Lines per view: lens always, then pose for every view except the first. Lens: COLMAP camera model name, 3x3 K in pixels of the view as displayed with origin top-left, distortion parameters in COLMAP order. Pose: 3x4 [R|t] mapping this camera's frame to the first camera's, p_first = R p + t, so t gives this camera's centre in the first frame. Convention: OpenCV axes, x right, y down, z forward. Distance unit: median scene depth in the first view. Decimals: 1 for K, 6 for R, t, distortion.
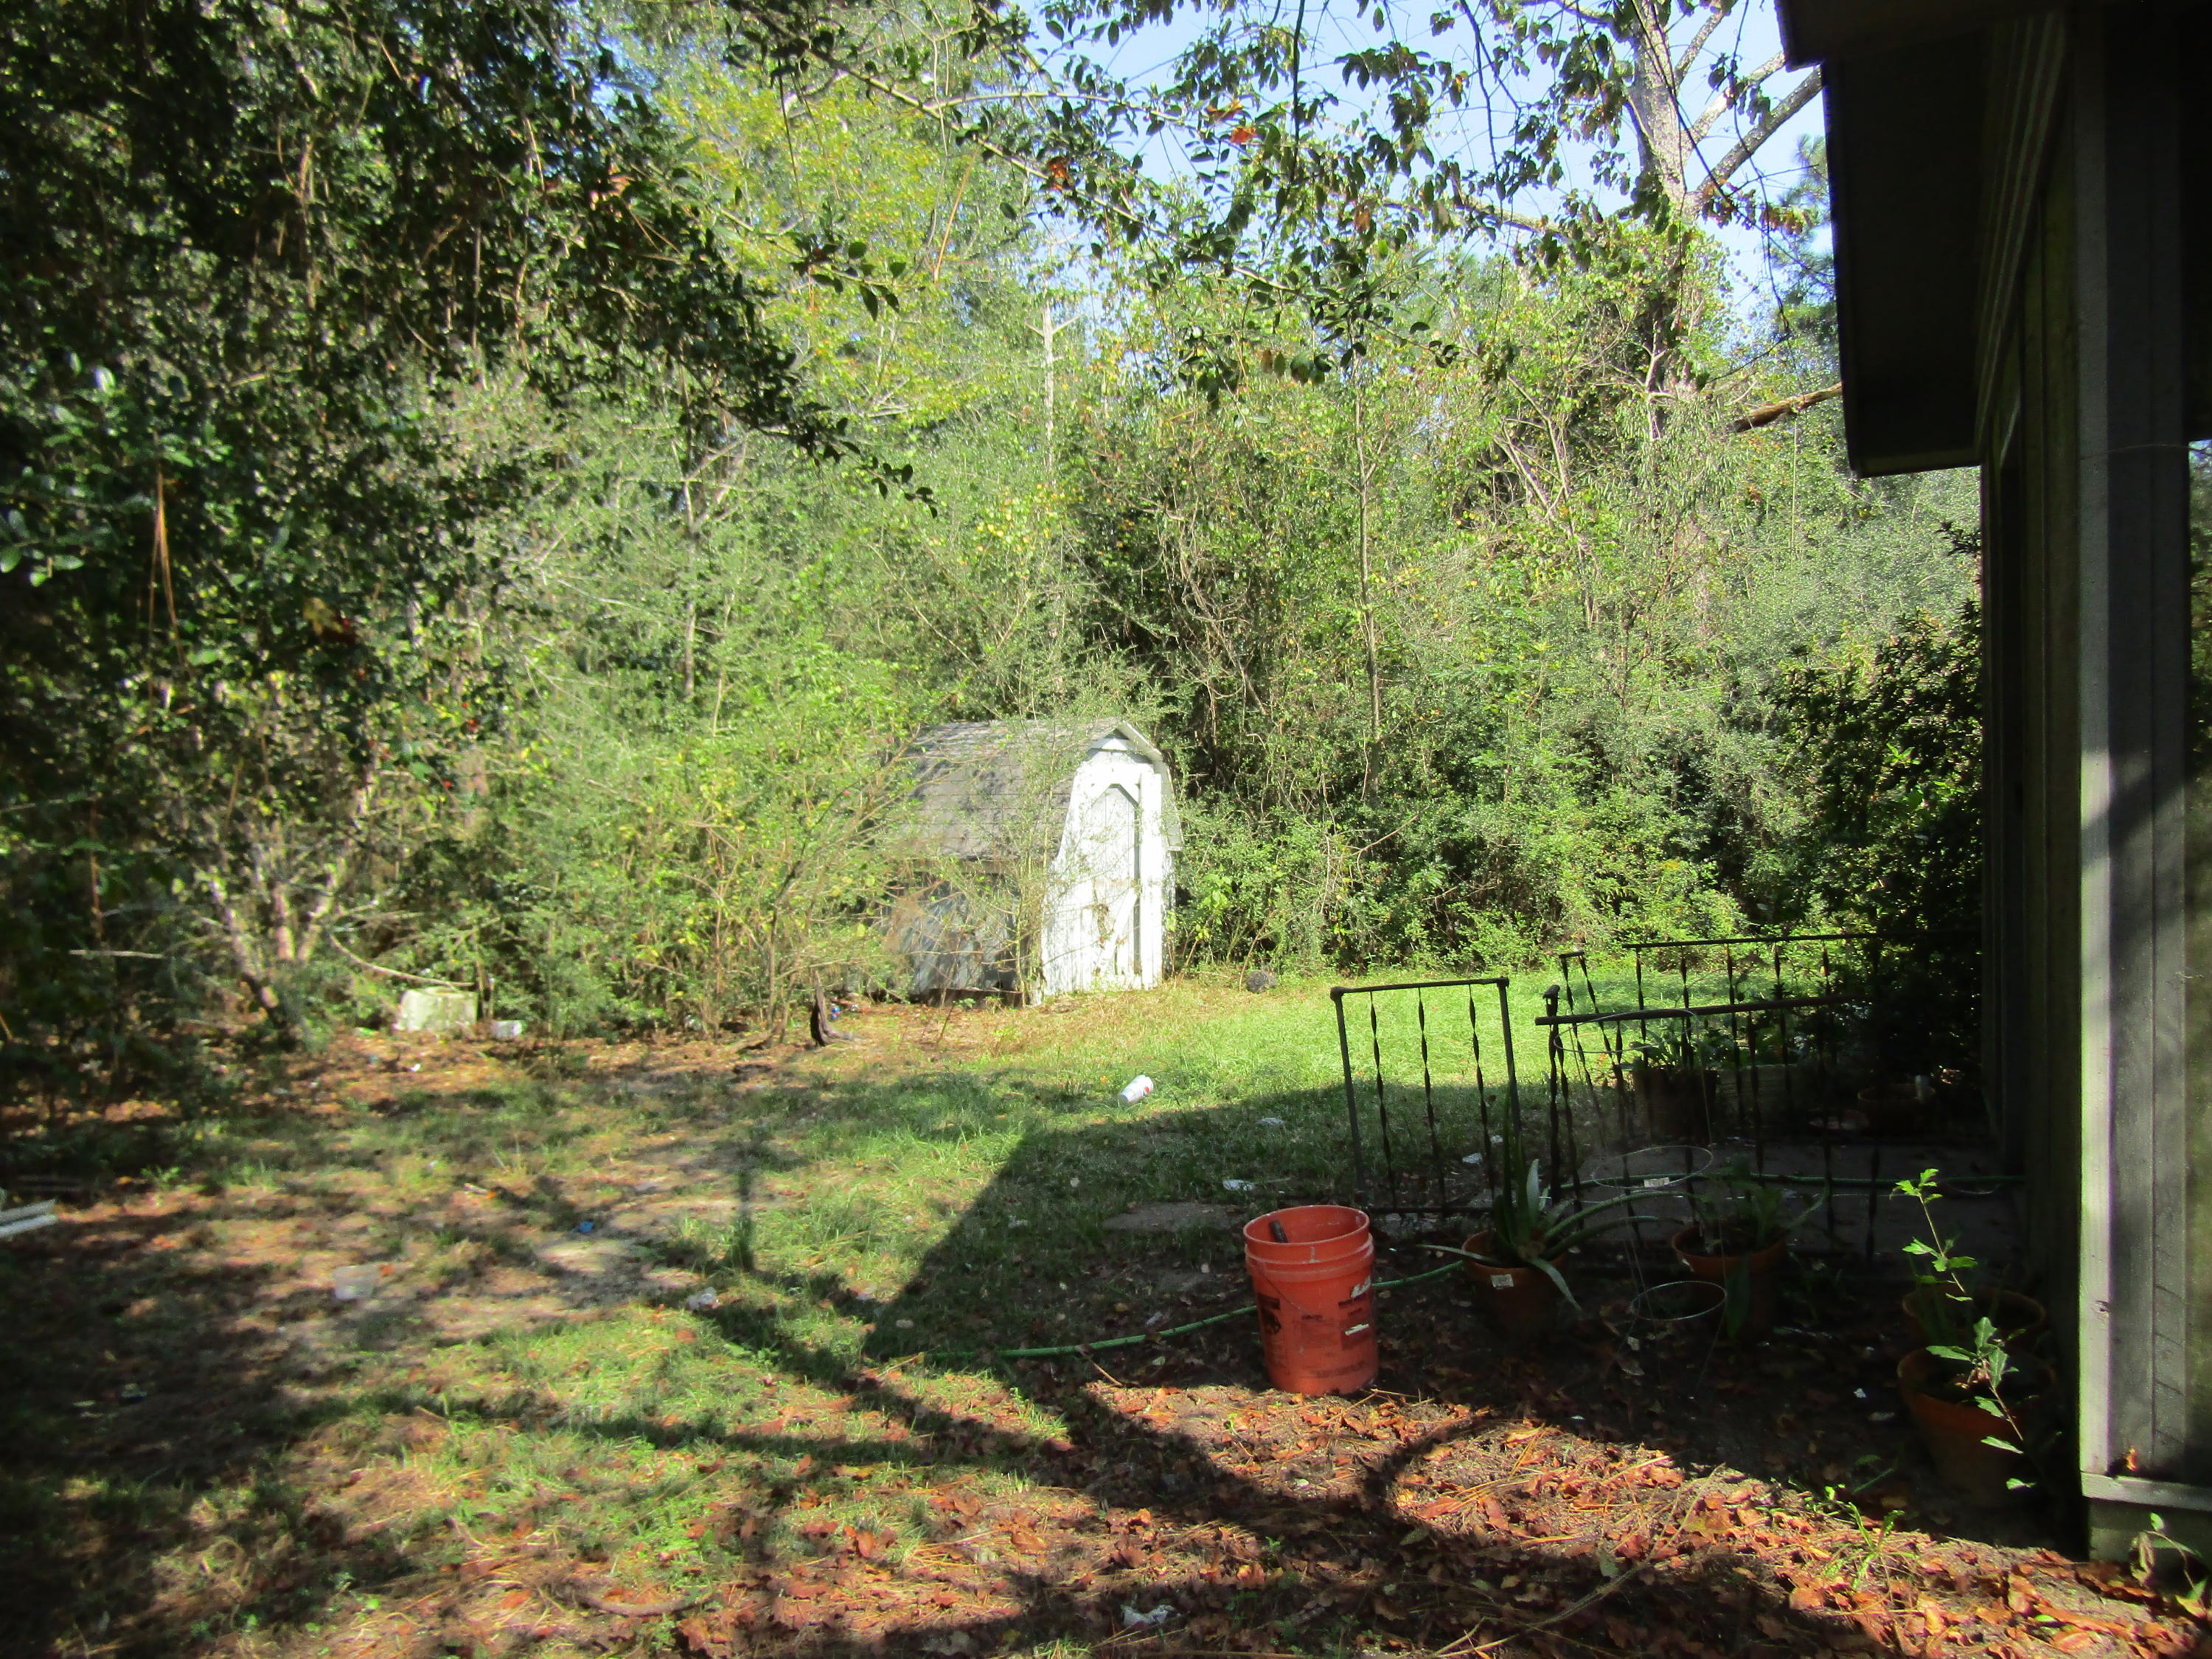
lens RADIAL K [[1543.6, 0, 1103.7], [0, 1543.6, 821.7], [0, 0, 1]] dist [-0.017484, 0.001342]
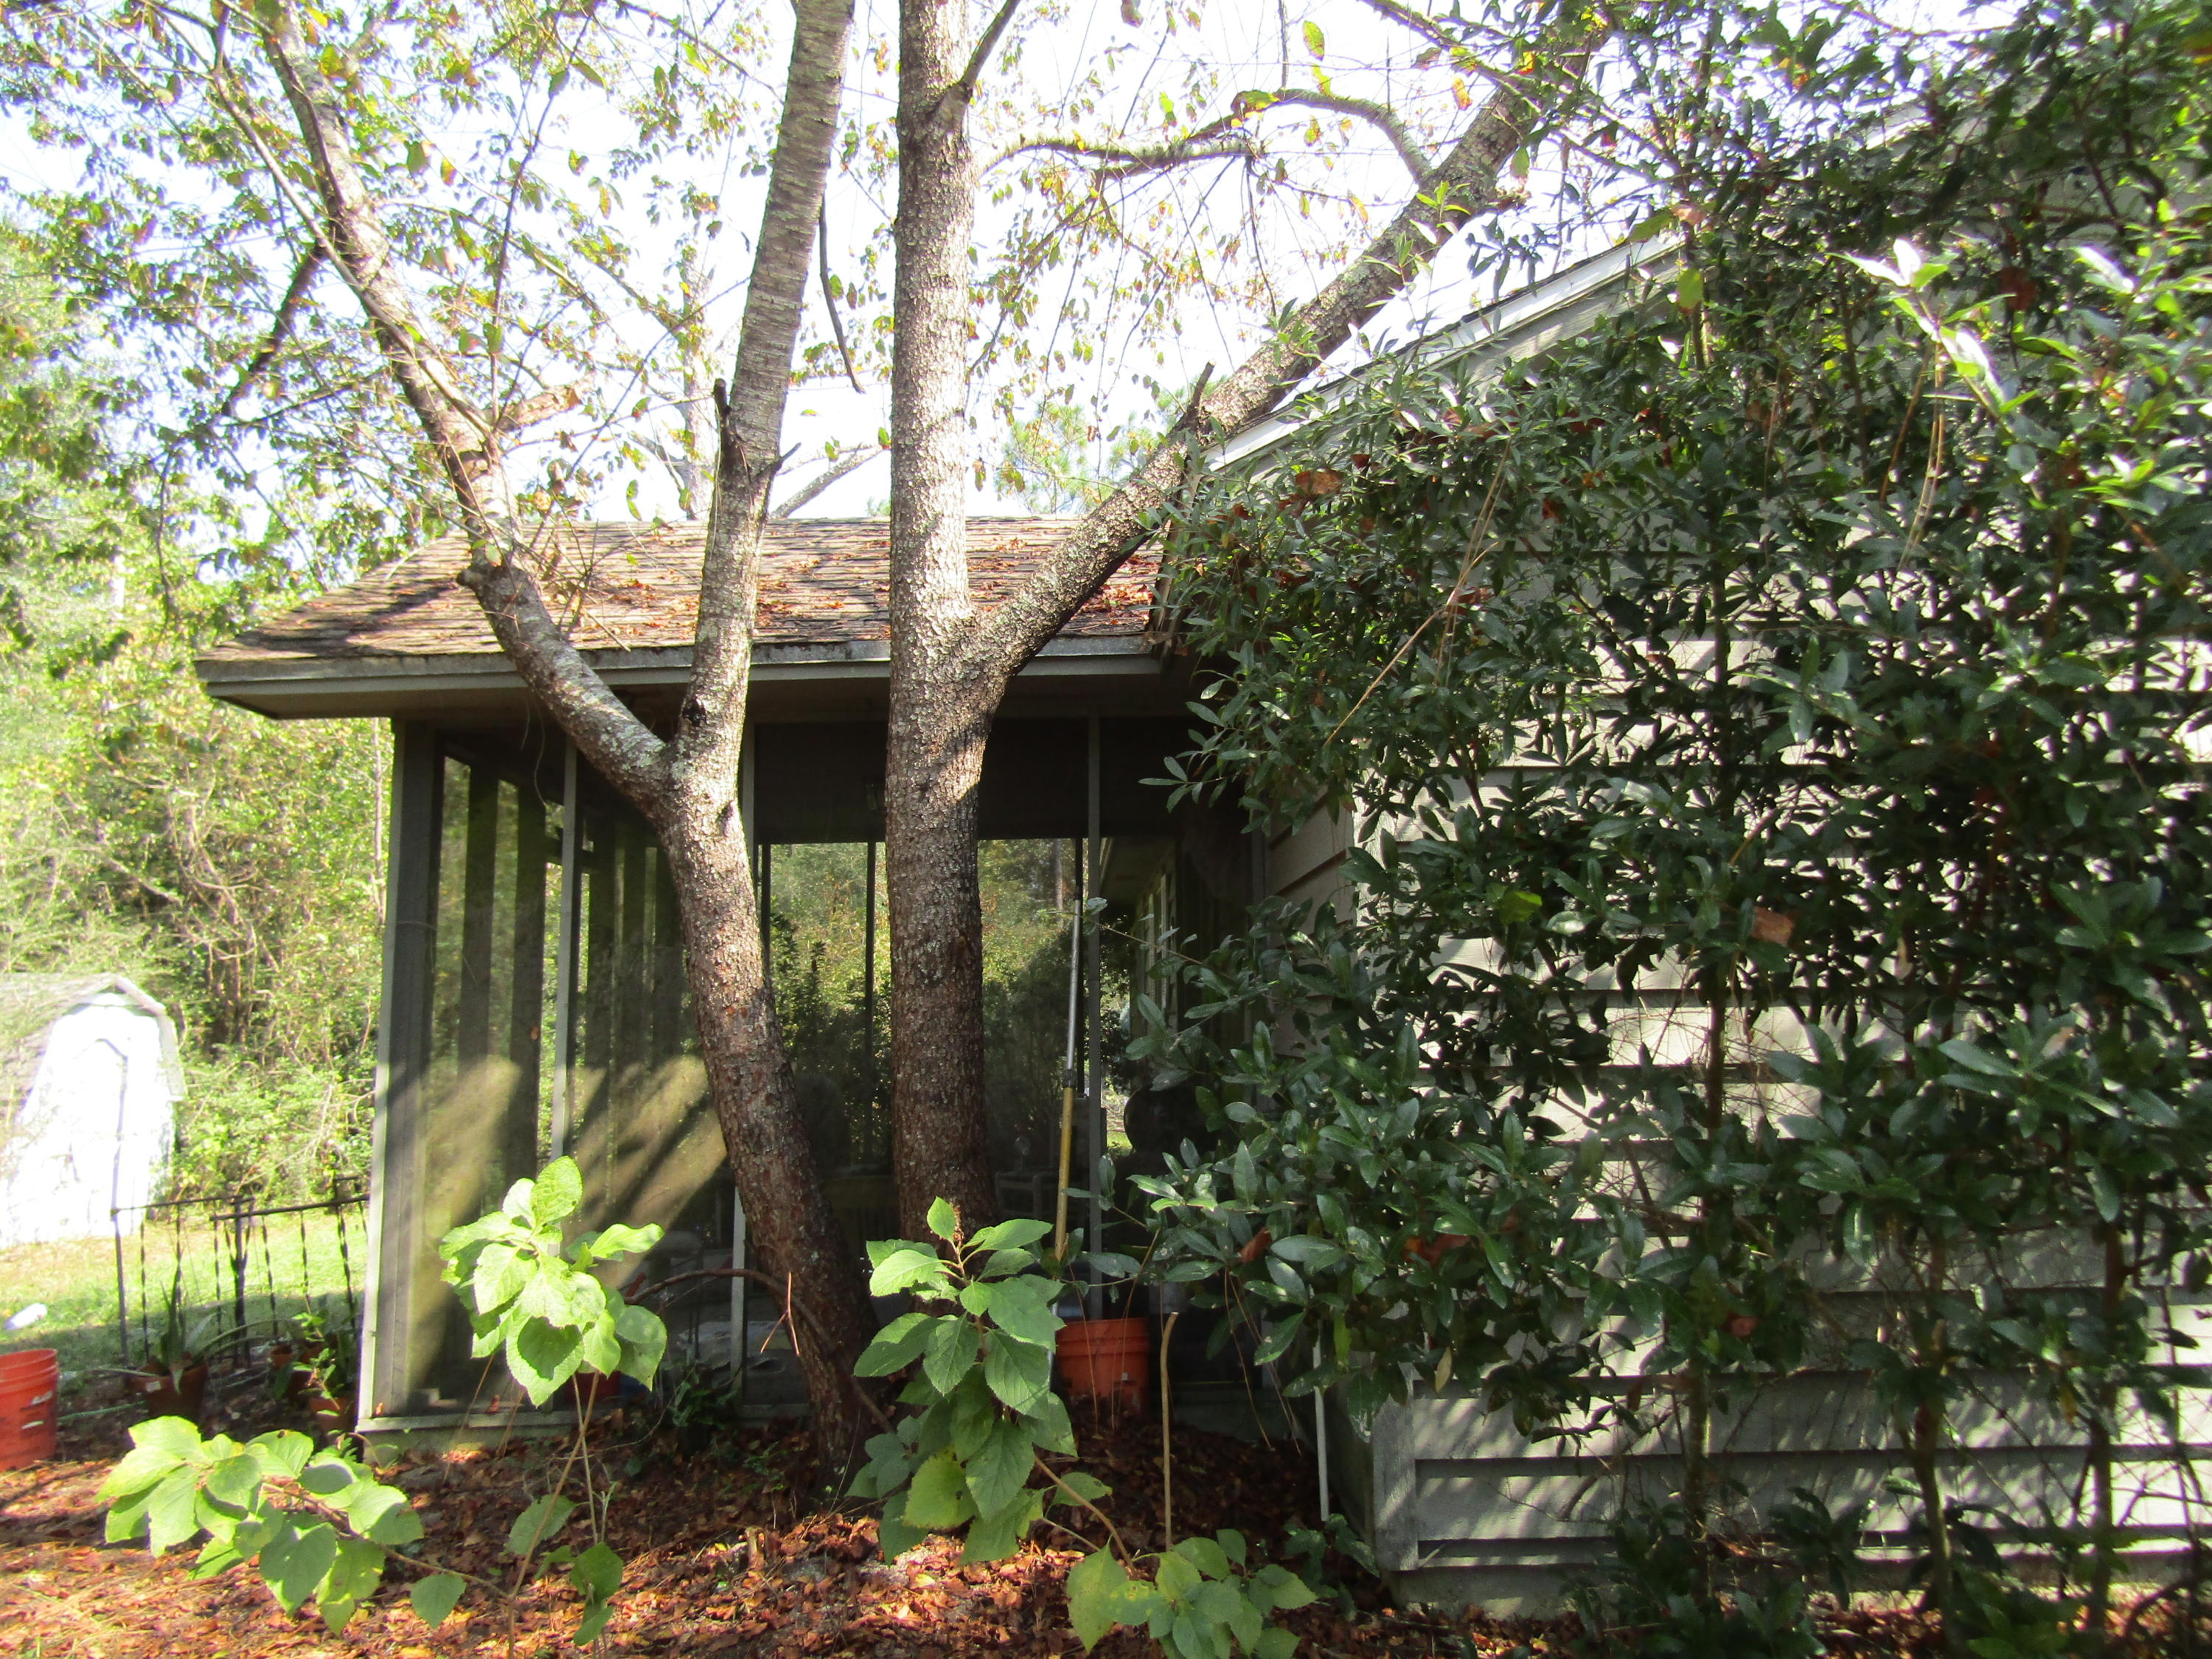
lens RADIAL K [[1543.6, 0, 1103.7], [0, 1543.6, 821.7], [0, 0, 1]] dist [-0.017484, 0.001342]
pose [[0.873437, 0.065969, 0.482448, 0.087268], [0.007752, 0.988771, -0.149237, -0.009251], [-0.486876, 0.134089, 0.863118, -0.251882]]
